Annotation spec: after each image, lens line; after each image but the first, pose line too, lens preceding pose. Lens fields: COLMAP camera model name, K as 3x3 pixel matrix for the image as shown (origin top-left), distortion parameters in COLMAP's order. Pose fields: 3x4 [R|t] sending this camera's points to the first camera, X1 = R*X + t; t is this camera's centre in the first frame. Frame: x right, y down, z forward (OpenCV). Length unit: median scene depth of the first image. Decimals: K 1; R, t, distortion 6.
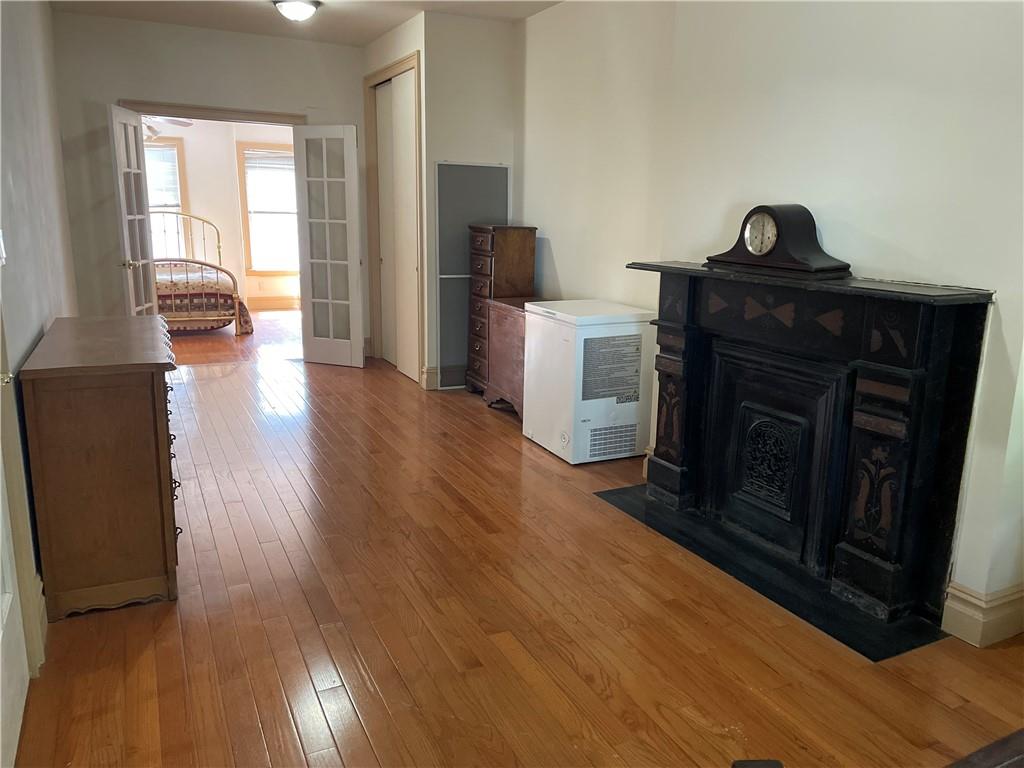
lens RADIAL K [[774.3, 0, 514.0], [0, 774.3, 376.1], [0, 0, 1]] dist [0.091435, -0.115005]
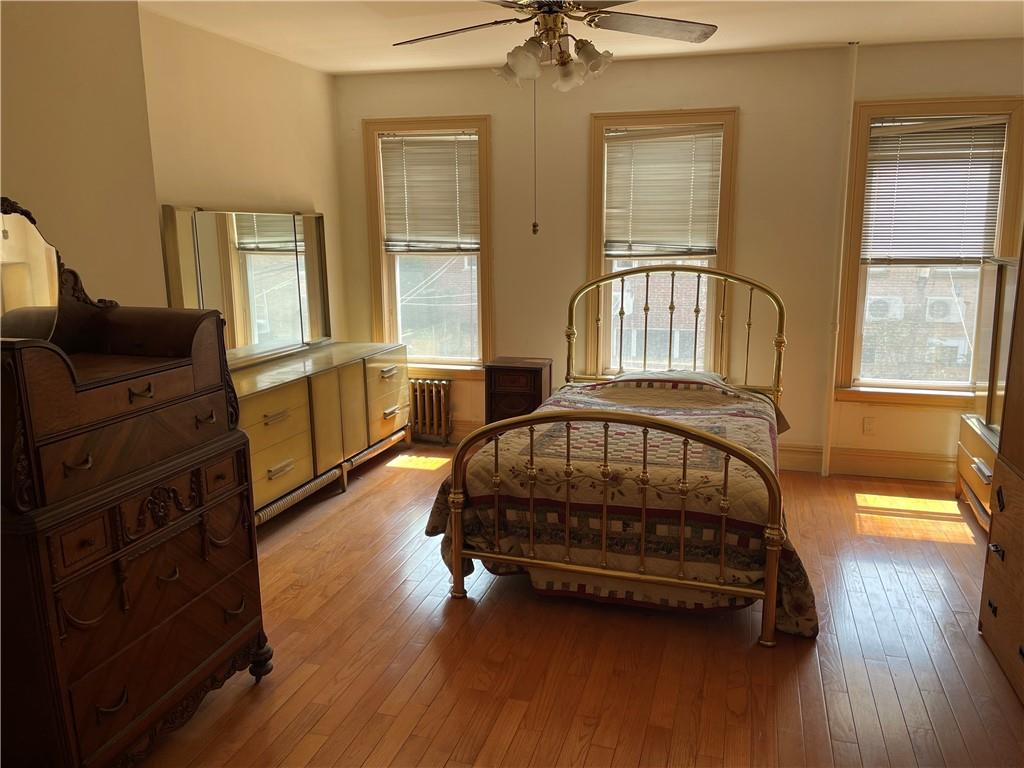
lens RADIAL K [[774.3, 0, 514.0], [0, 774.3, 376.1], [0, 0, 1]] dist [0.091435, -0.115005]
pose [[0.730097, 0.106989, -0.674916, -0.219962], [-0.122249, 0.992184, 0.025039, -0.165085], [0.672319, 0.064227, 0.737470, 0.680400]]
